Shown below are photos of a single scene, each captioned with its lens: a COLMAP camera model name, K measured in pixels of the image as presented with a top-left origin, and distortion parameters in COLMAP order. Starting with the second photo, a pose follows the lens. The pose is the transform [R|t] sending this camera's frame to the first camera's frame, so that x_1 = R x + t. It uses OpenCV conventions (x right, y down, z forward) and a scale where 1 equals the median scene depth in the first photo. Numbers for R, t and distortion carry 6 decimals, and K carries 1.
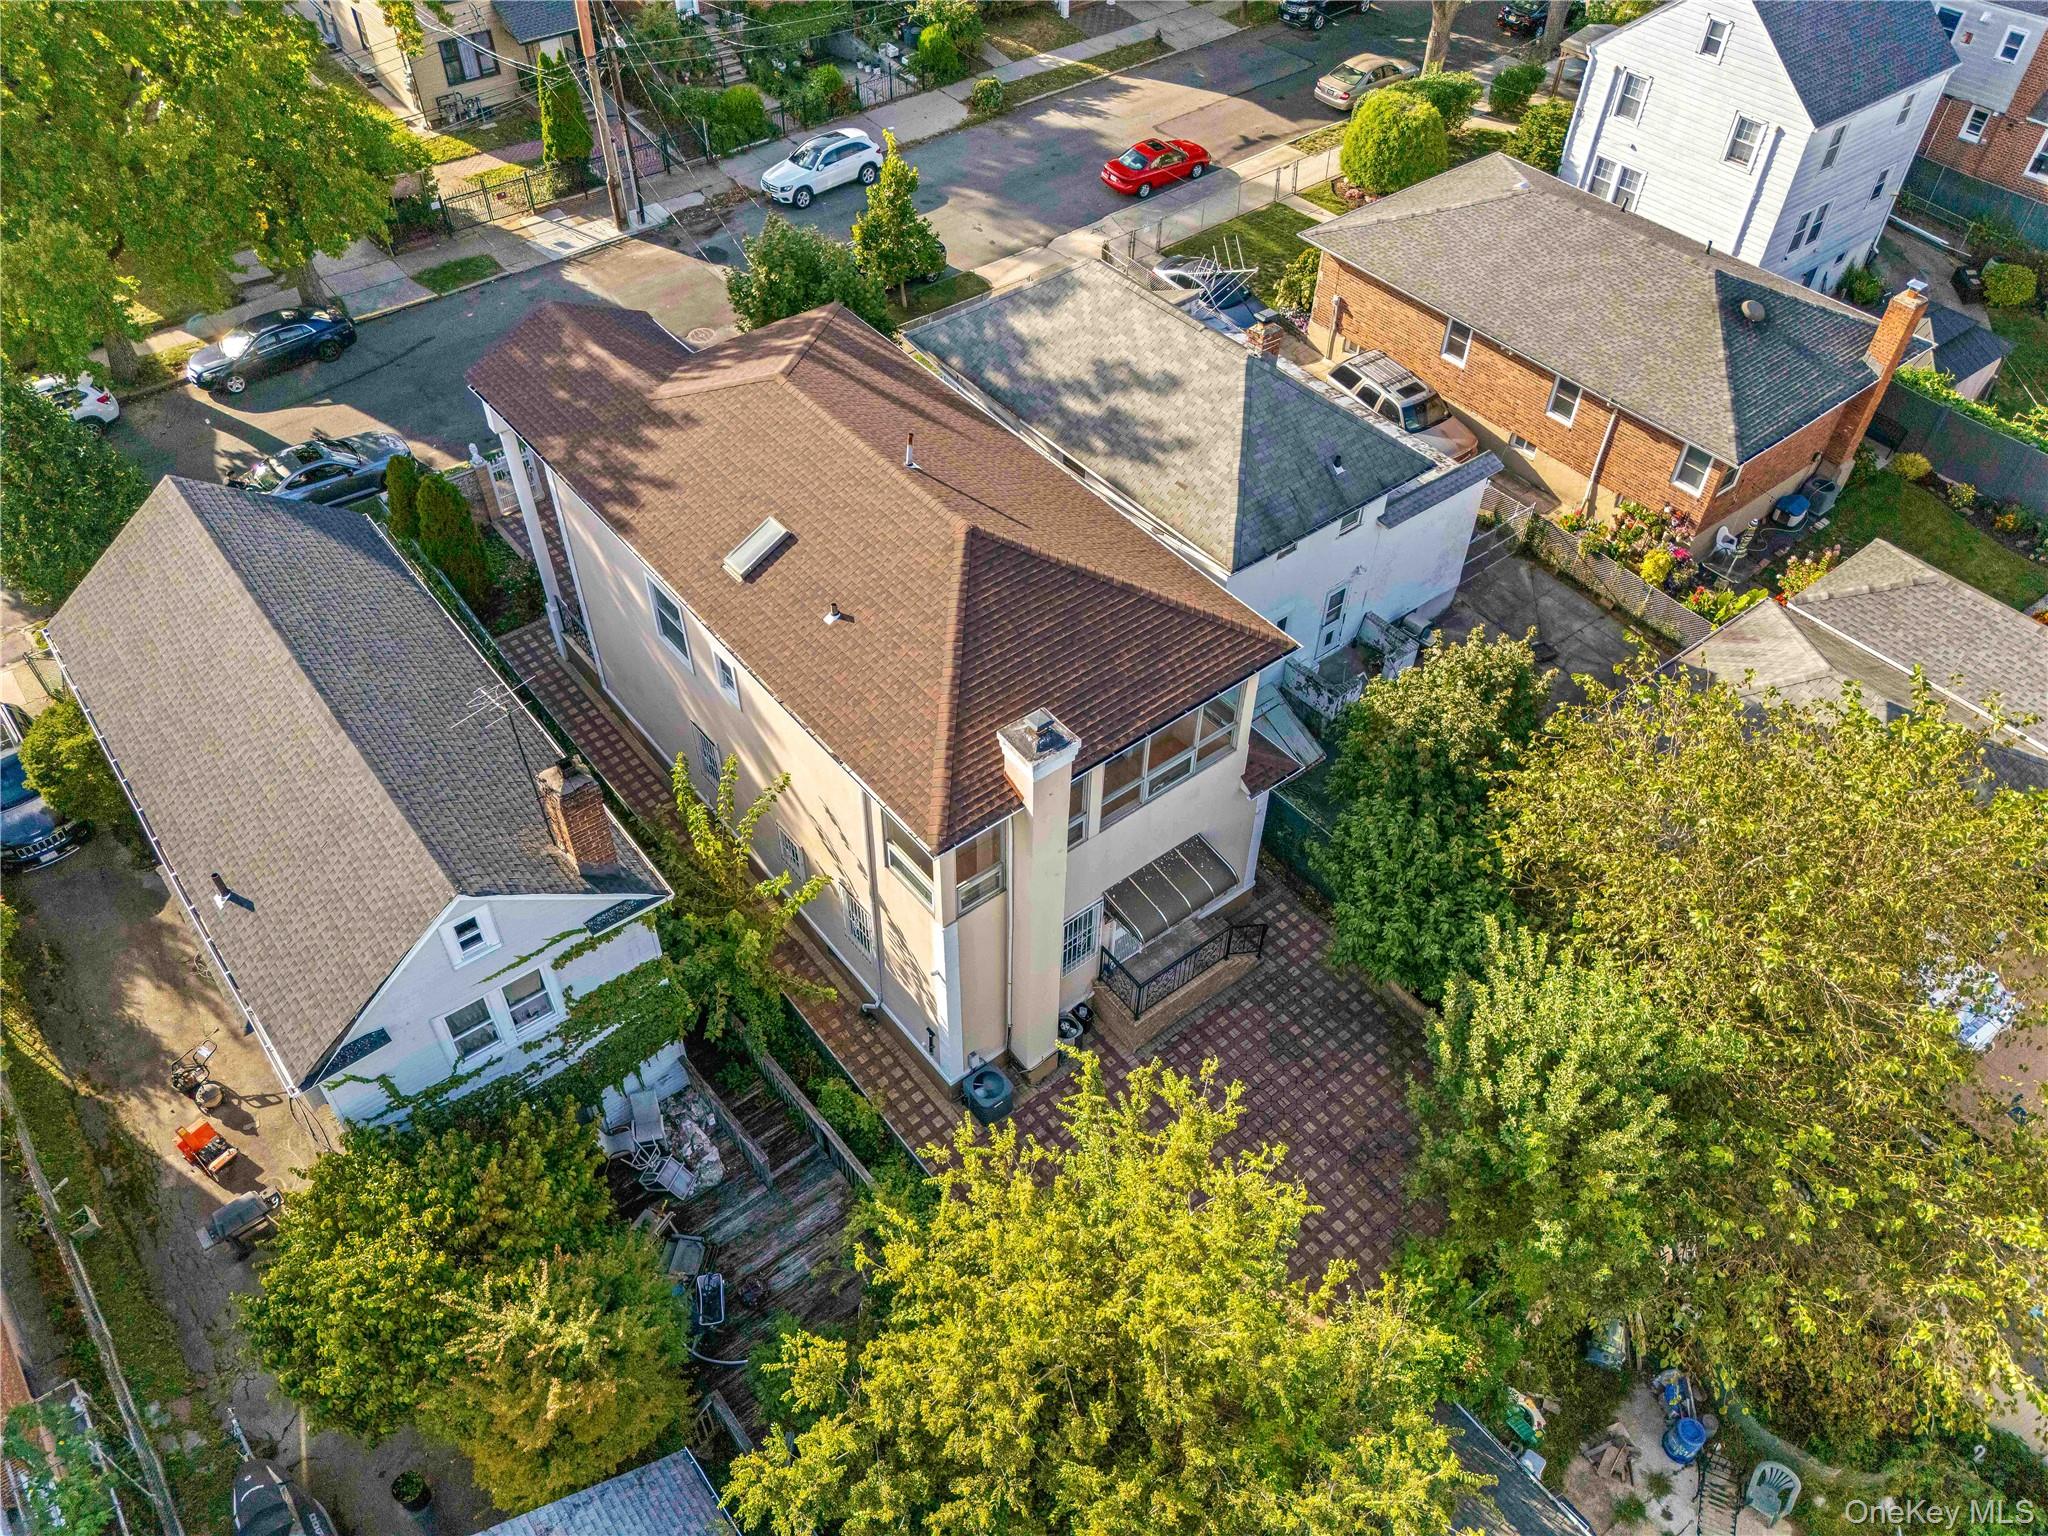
lens RADIAL K [[1468.5, 0, 991.9], [0, 1468.5, 772.2], [0, 0, 1]] dist [0.034624, -0.004813]
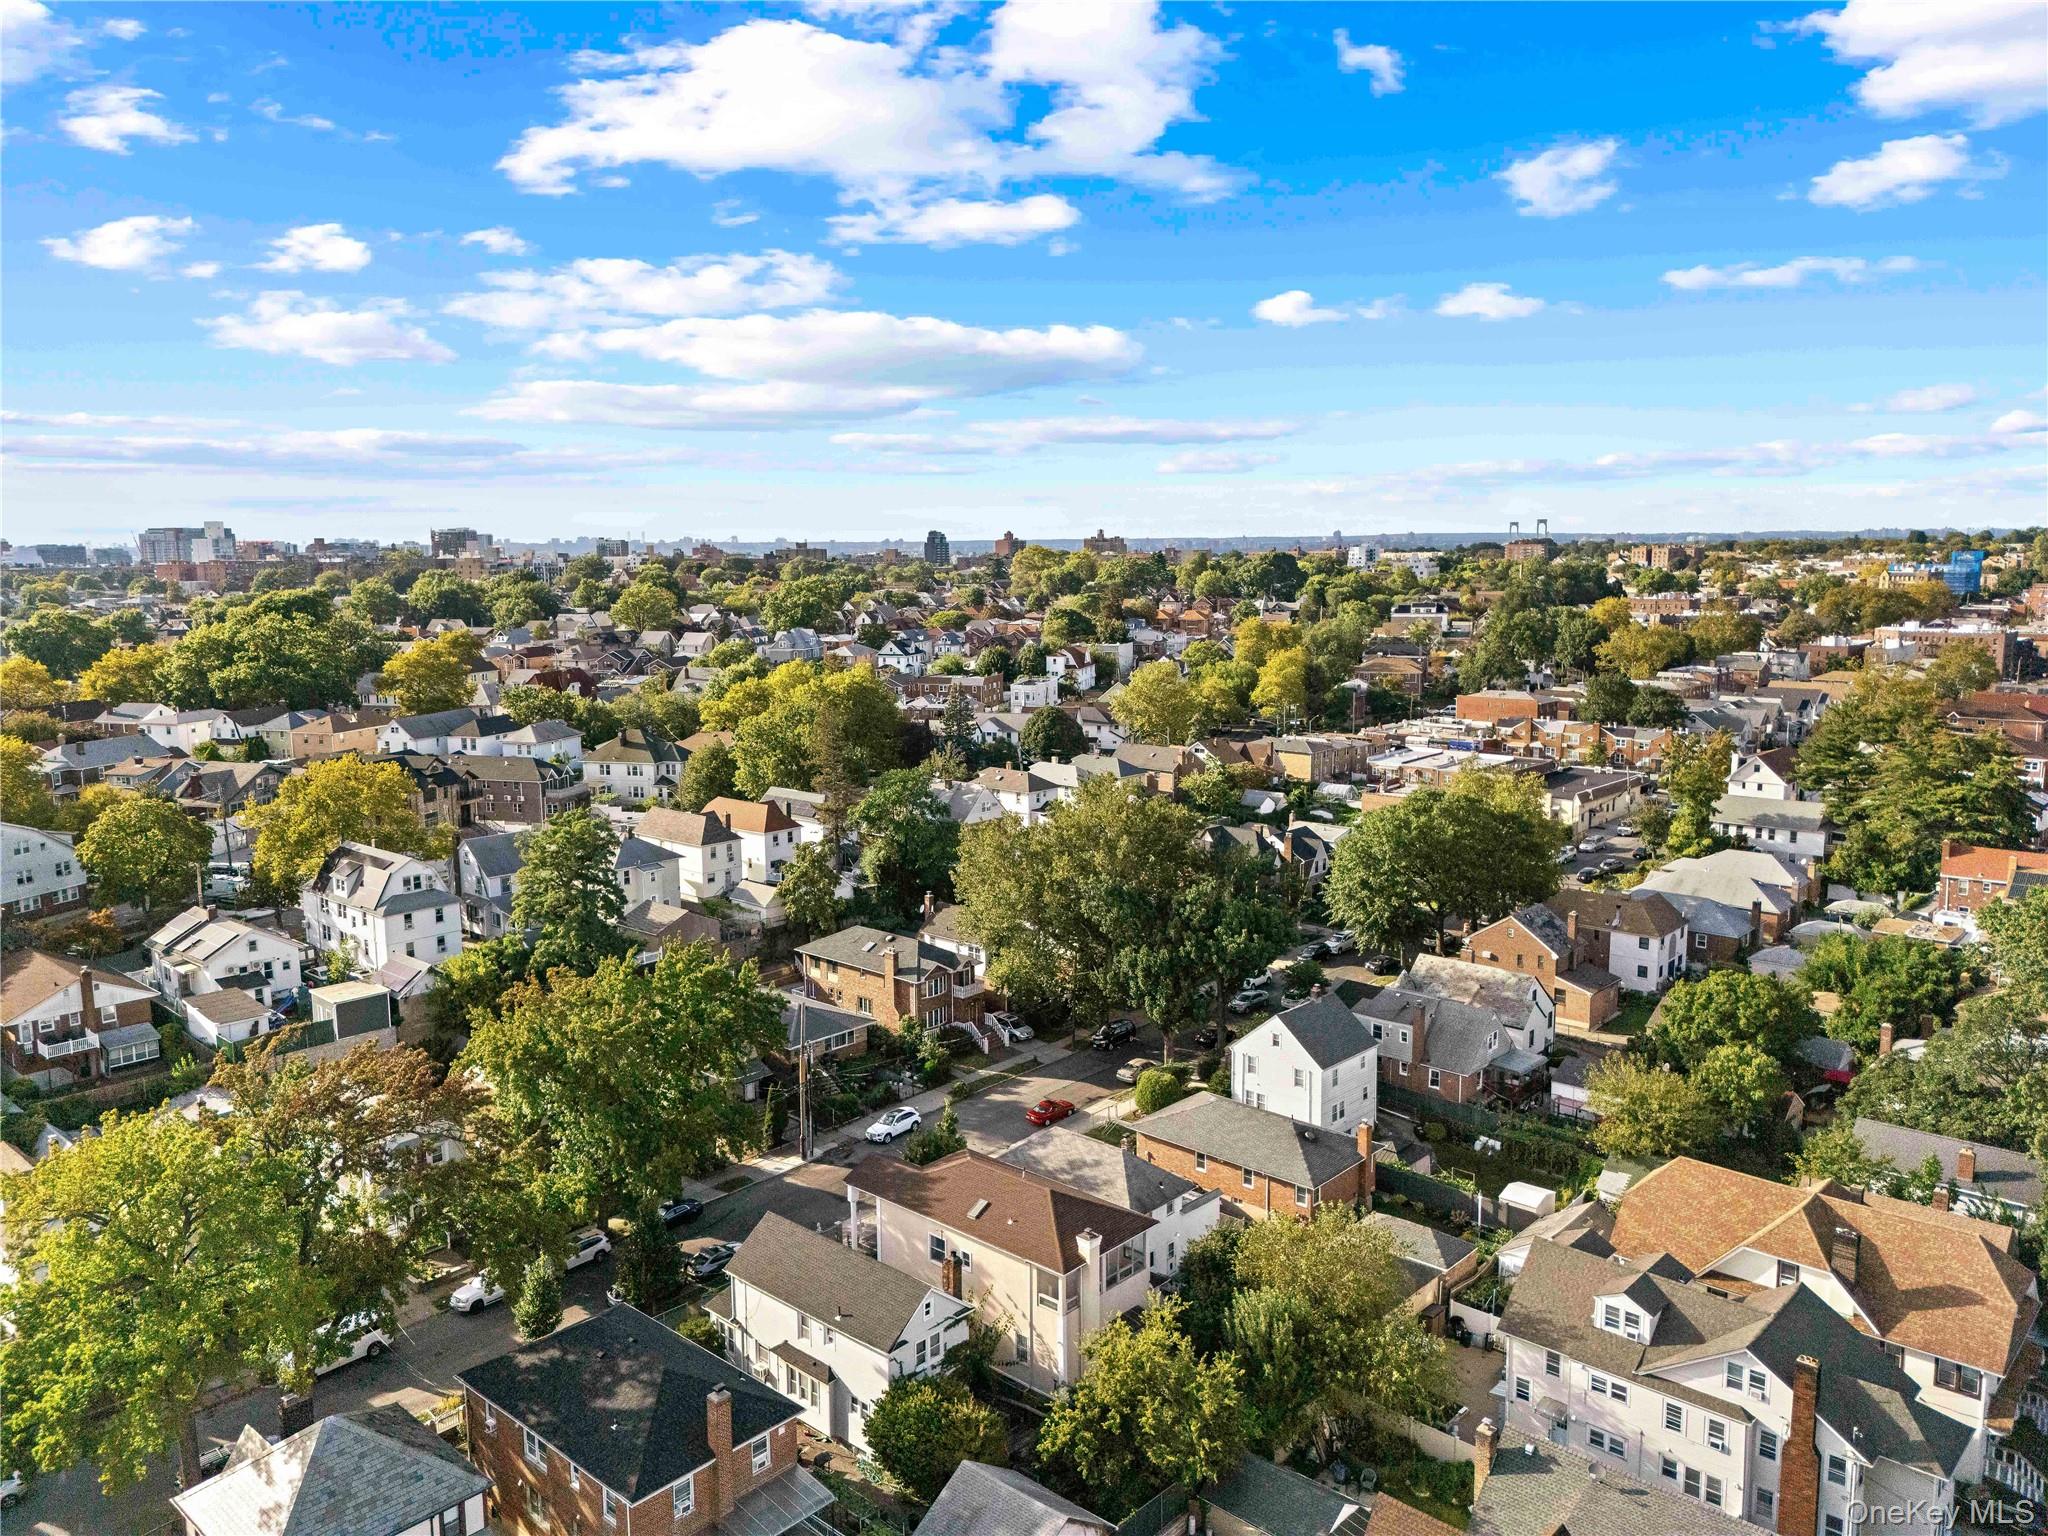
lens RADIAL K [[1613.1, 0, 1024.0], [0, 1613.1, 768.0], [0, 0, 1]] dist [0.056596, -0.004142]
pose [[0.983499, -0.043752, 0.175544, -0.325909], [0.141773, 0.789153, -0.597610, 0.604436], [-0.112384, 0.612636, 0.782334, -1.154123]]
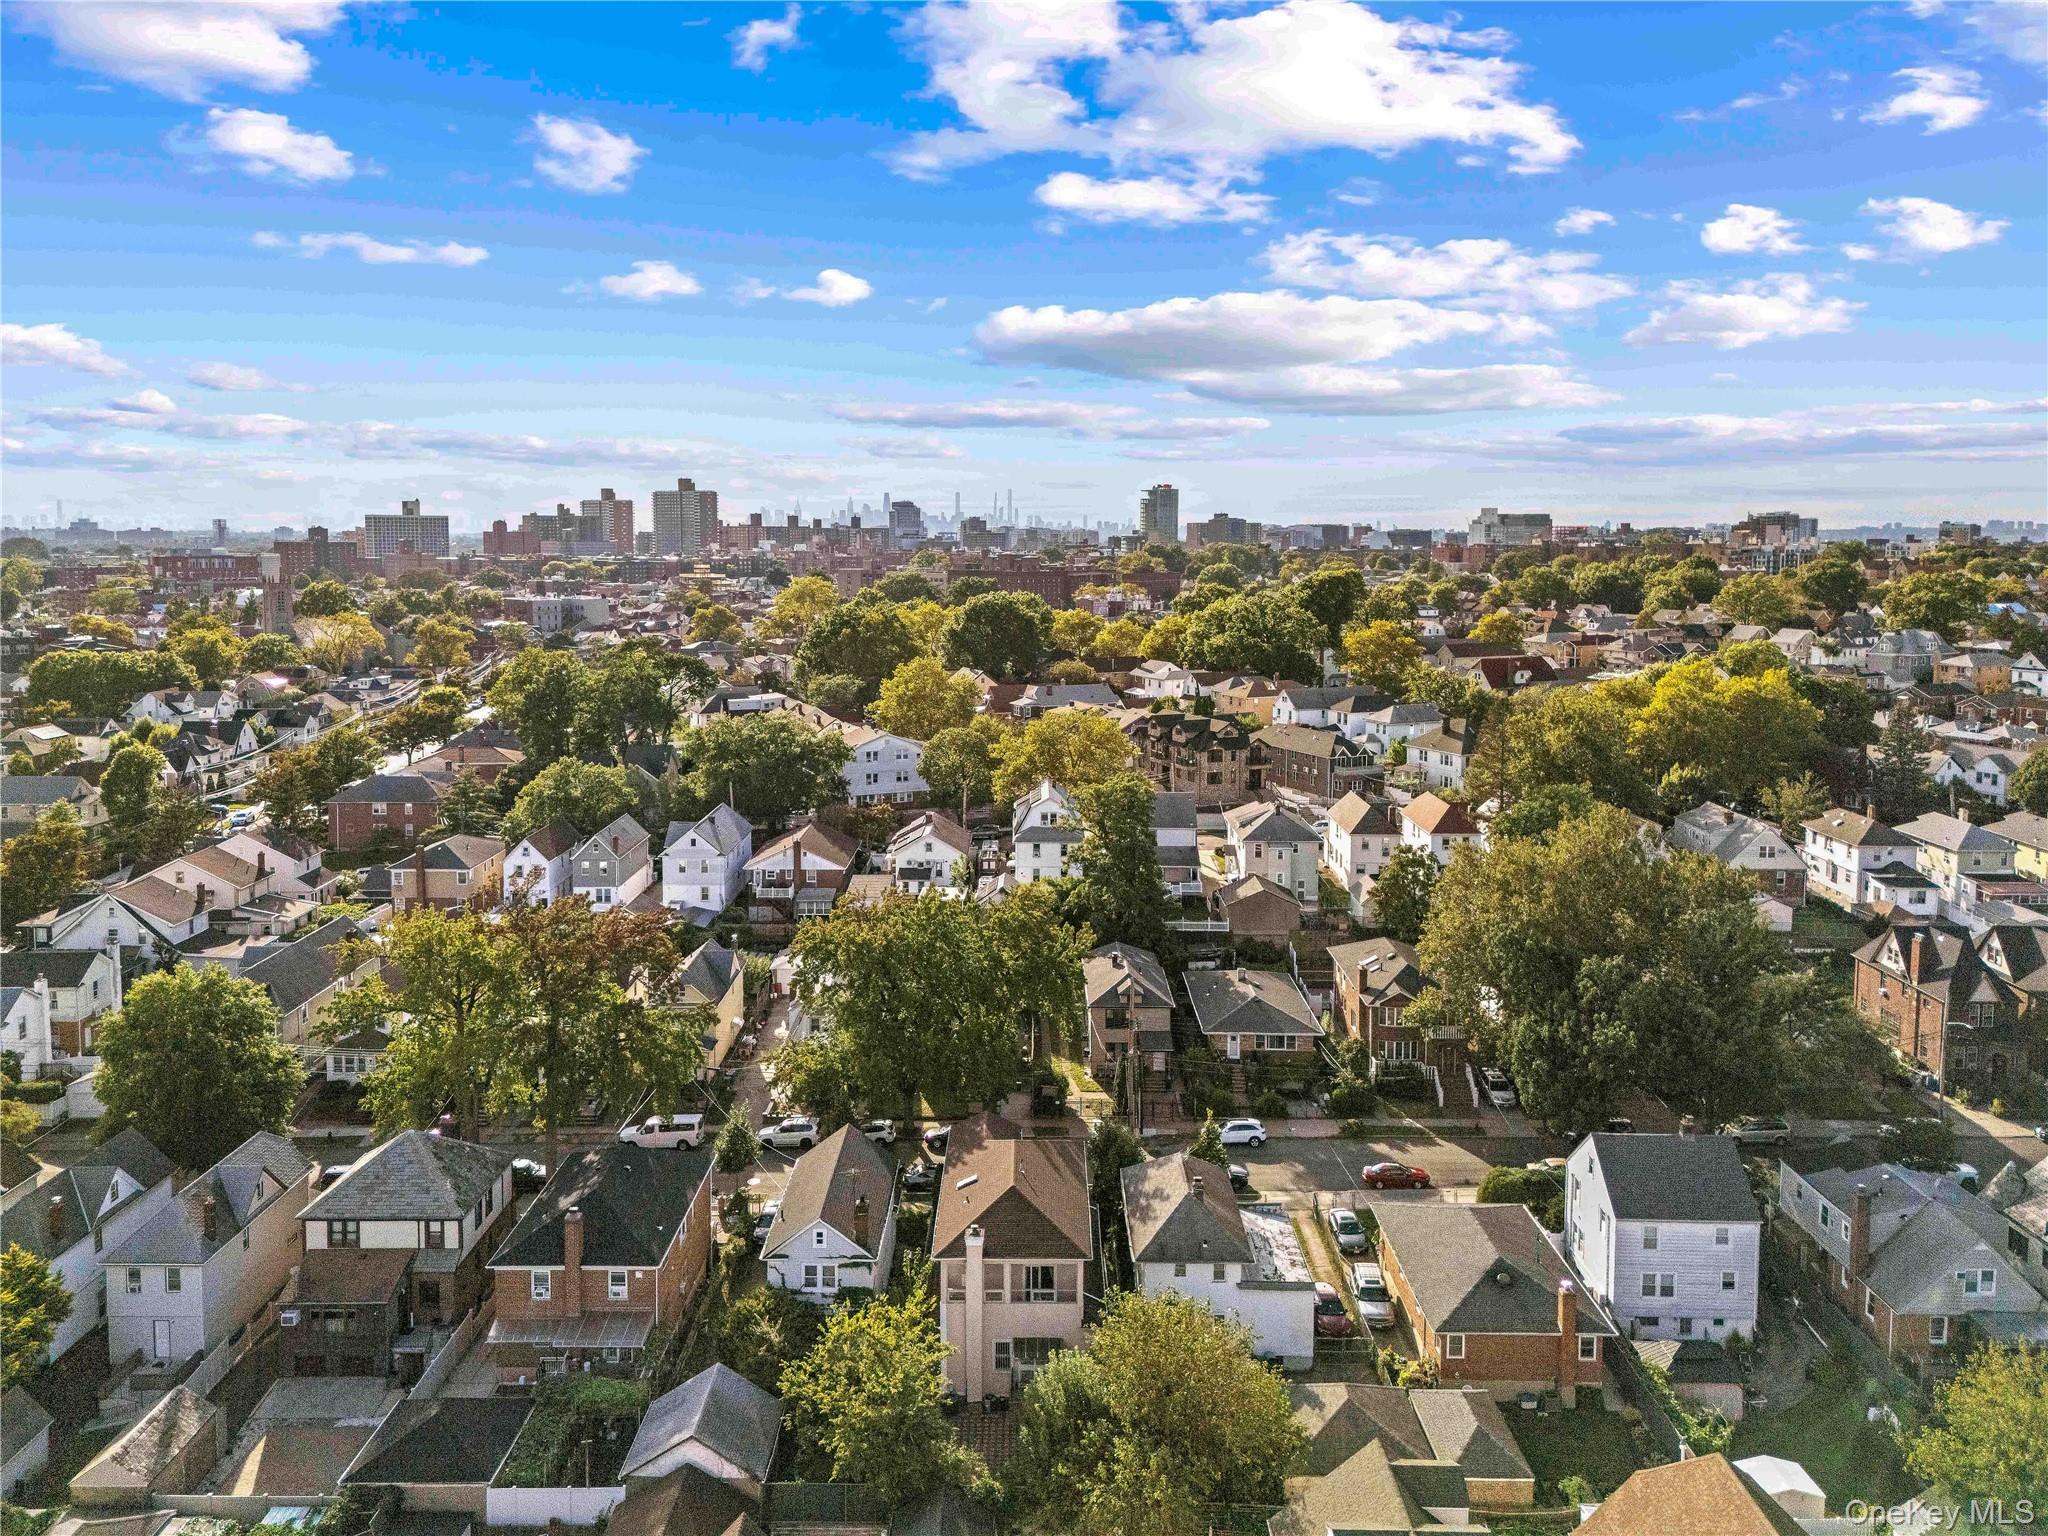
lens RADIAL K [[1637.2, 0, 984.4], [0, 1637.2, 697.7], [0, 0, 1]] dist [0.170952, -0.317896]
pose [[0.758791, 0.054133, -0.649080, 1.090562], [-0.459563, 0.750683, -0.474634, 0.377520], [0.461560, 0.658442, 0.594489, -0.898019]]
